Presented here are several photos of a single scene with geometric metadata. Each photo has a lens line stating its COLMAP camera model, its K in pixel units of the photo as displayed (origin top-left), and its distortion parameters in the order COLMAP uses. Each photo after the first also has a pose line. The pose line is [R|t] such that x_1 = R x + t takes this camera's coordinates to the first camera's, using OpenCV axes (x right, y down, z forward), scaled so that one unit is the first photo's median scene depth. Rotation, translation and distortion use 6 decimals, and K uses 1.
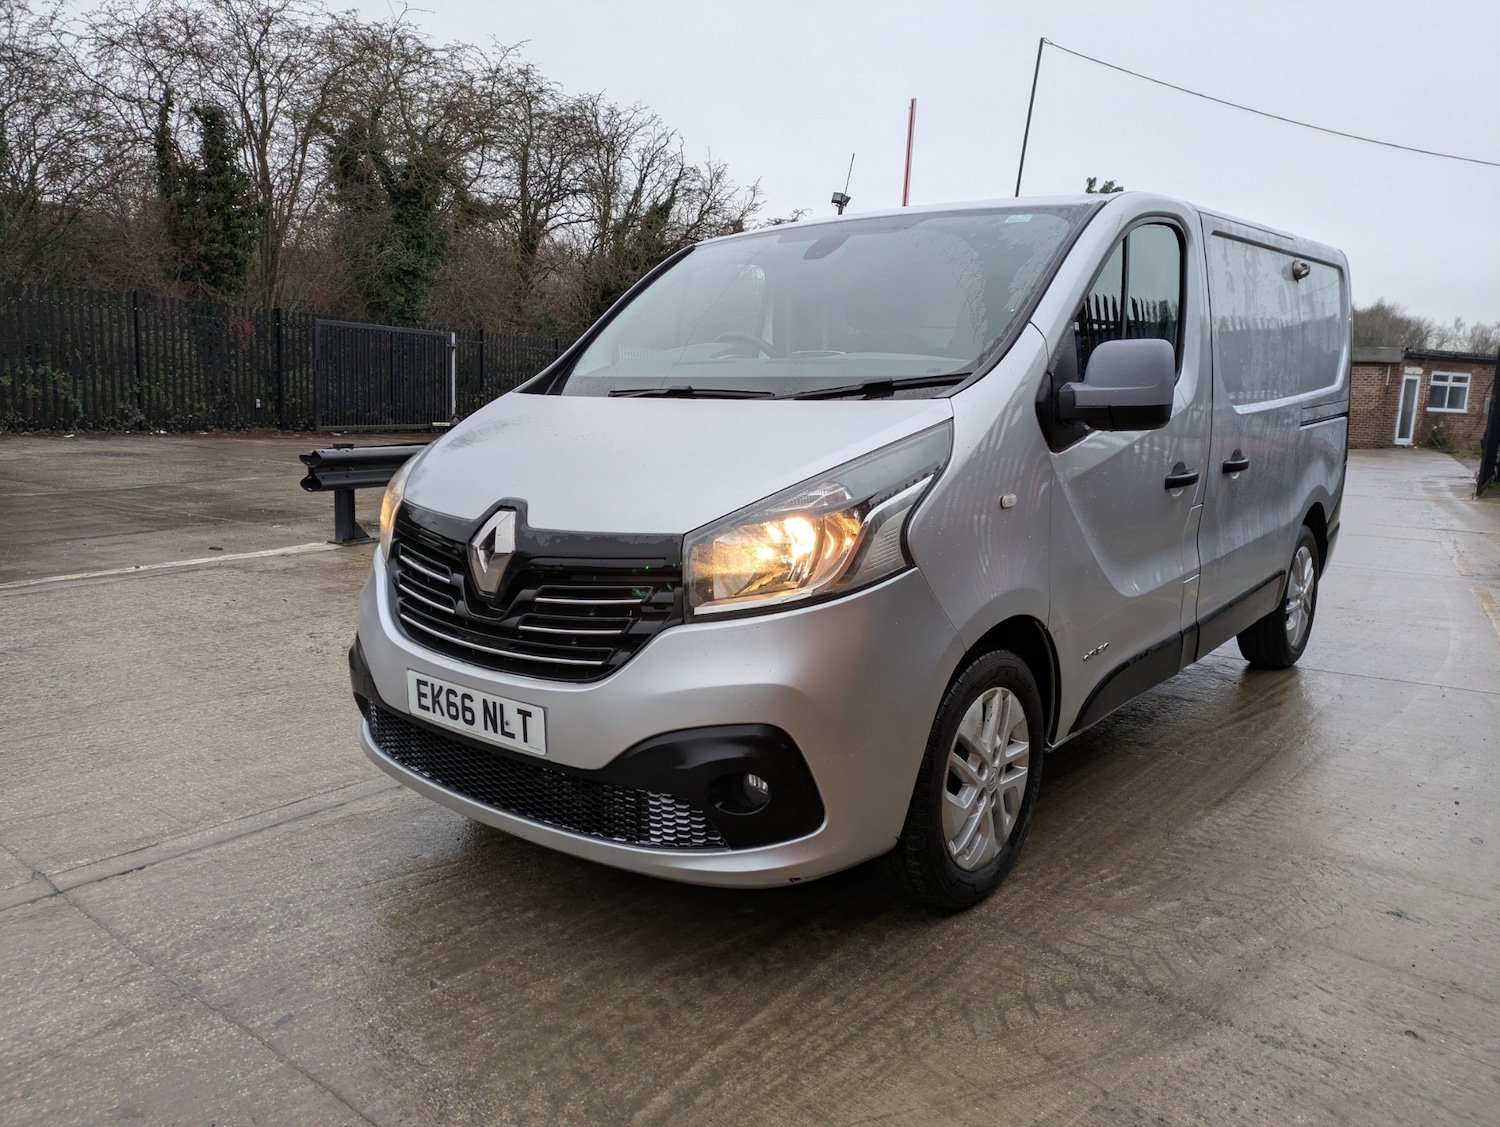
lens RADIAL K [[1094.4, 0, 738.0], [0, 1094.4, 553.5], [0, 0, 1]] dist [0.058142, -0.035097]
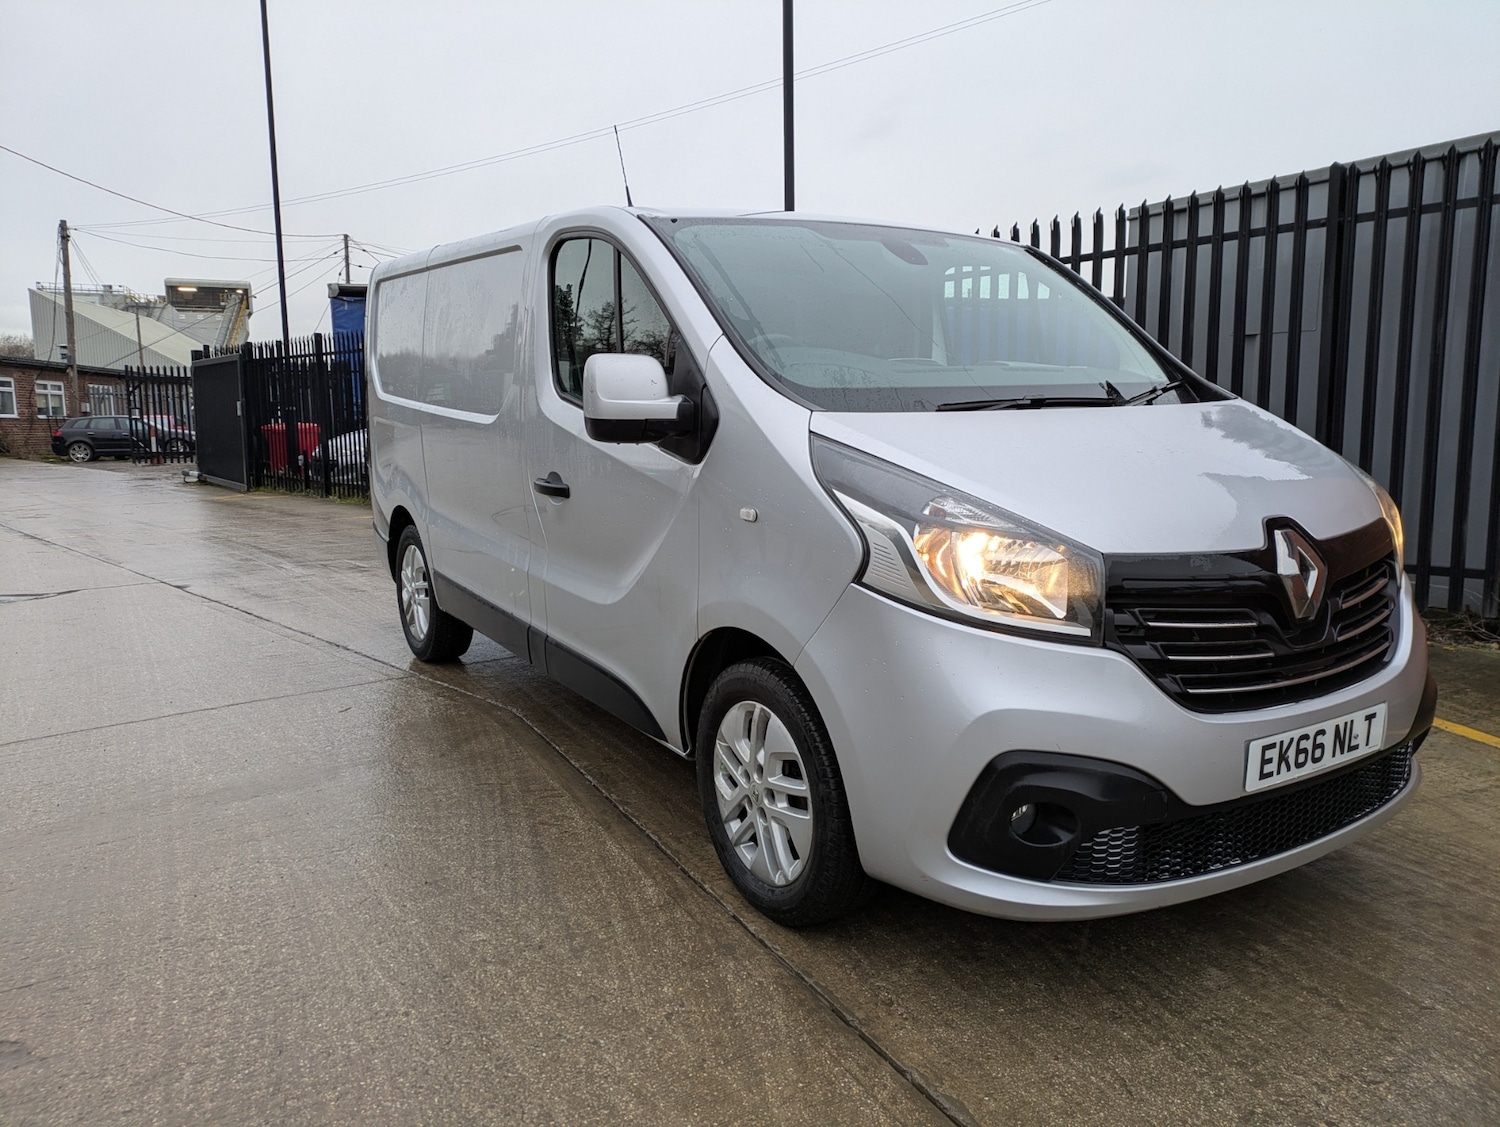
lens RADIAL K [[1094.4, 0, 755.5], [0, 1094.4, 567.4], [0, 0, 1]] dist [0.058142, -0.035097]
pose [[0.299902, -0.166885, 0.939259, -1.029005], [0.159167, 0.979532, 0.123219, -0.162590], [-0.940598, 0.112545, 0.320326, 0.938694]]
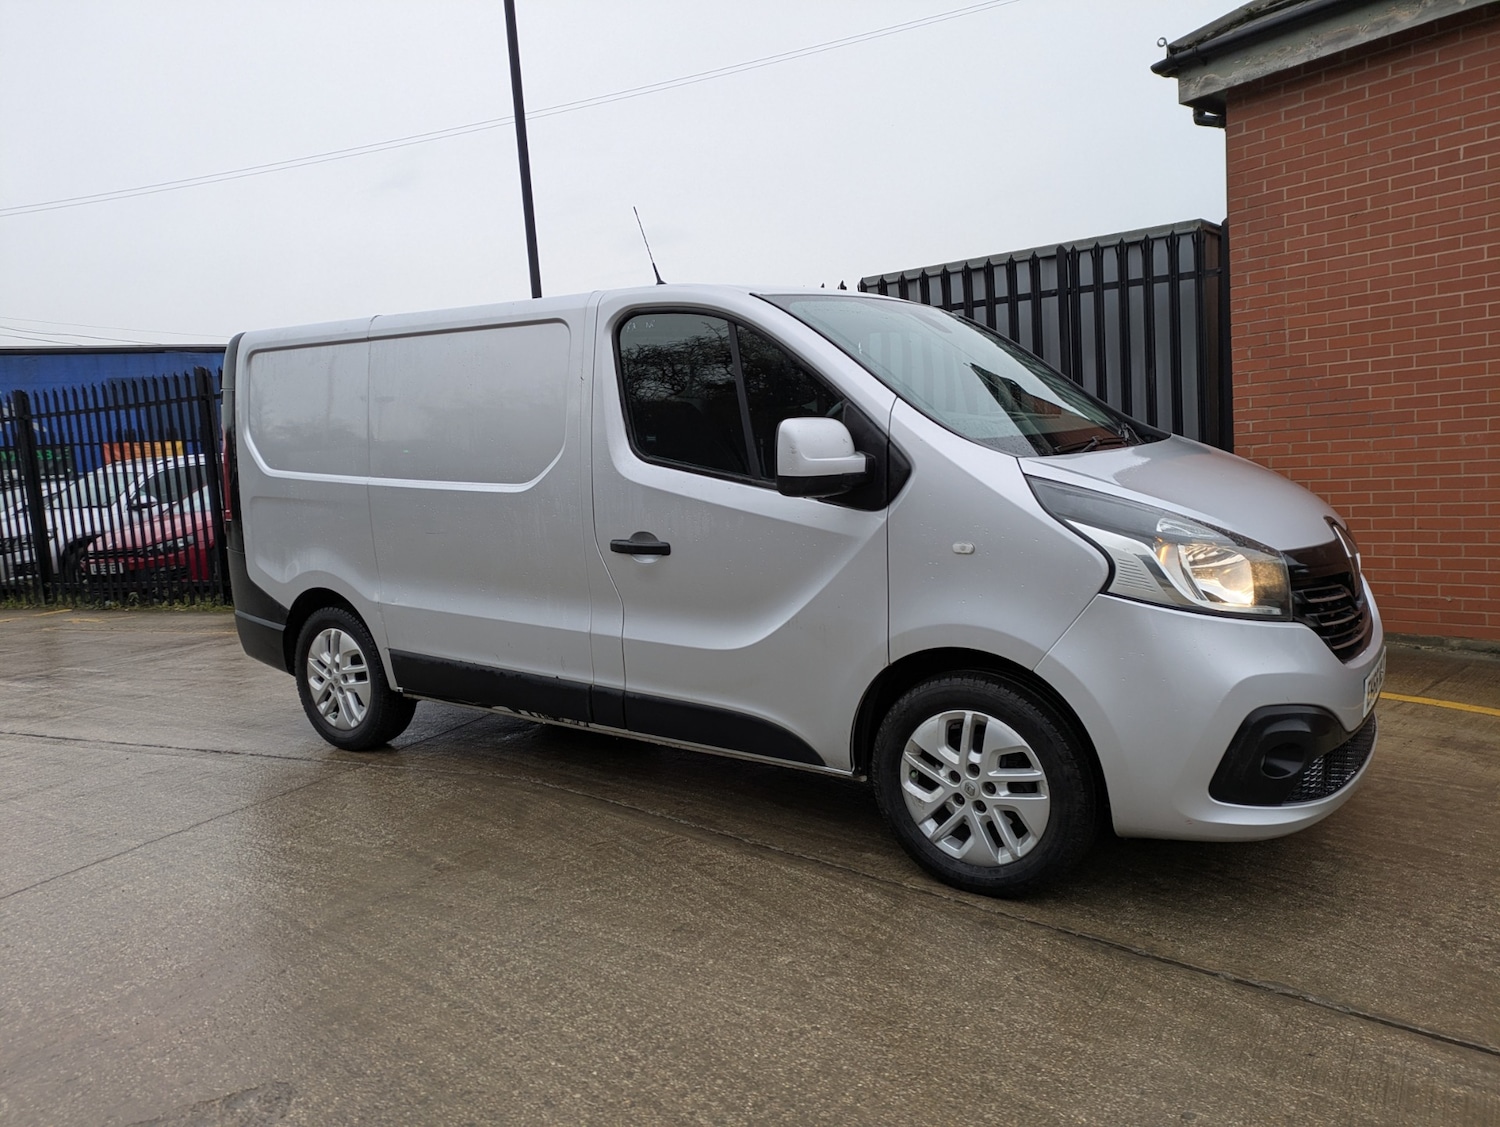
lens RADIAL K [[1094.4, 0, 735.7], [0, 1094.4, 571.0], [0, 0, 1]] dist [0.058142, -0.035097]
pose [[-0.075711, -0.138043, 0.987528, -1.195363], [0.205811, 0.966882, 0.150936, -0.271135], [-0.975659, 0.214672, -0.044793, 1.456235]]
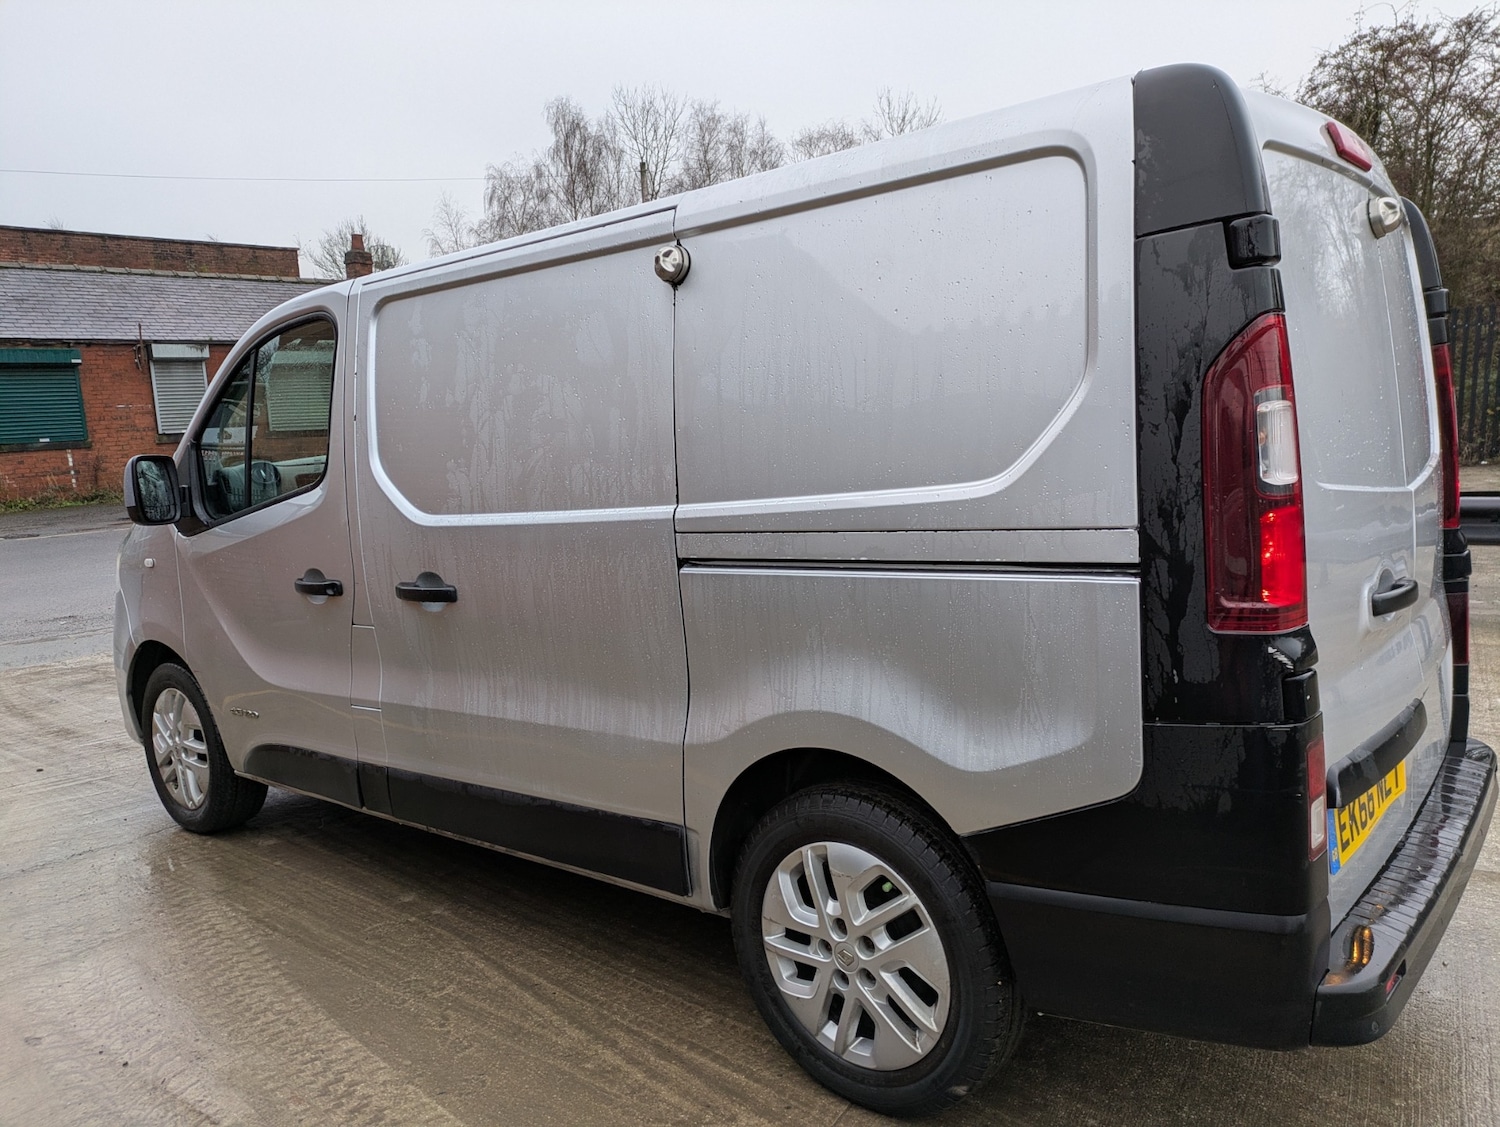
lens RADIAL K [[1093.1, 0, 769.8], [0, 1093.1, 570.4], [0, 0, 1]] dist [0.049395, -0.023280]
pose [[0.017436, 0.121191, -0.992476, 1.506994], [-0.108163, 0.987030, 0.118626, -0.264248], [0.993980, 0.105281, 0.030318, 1.526149]]
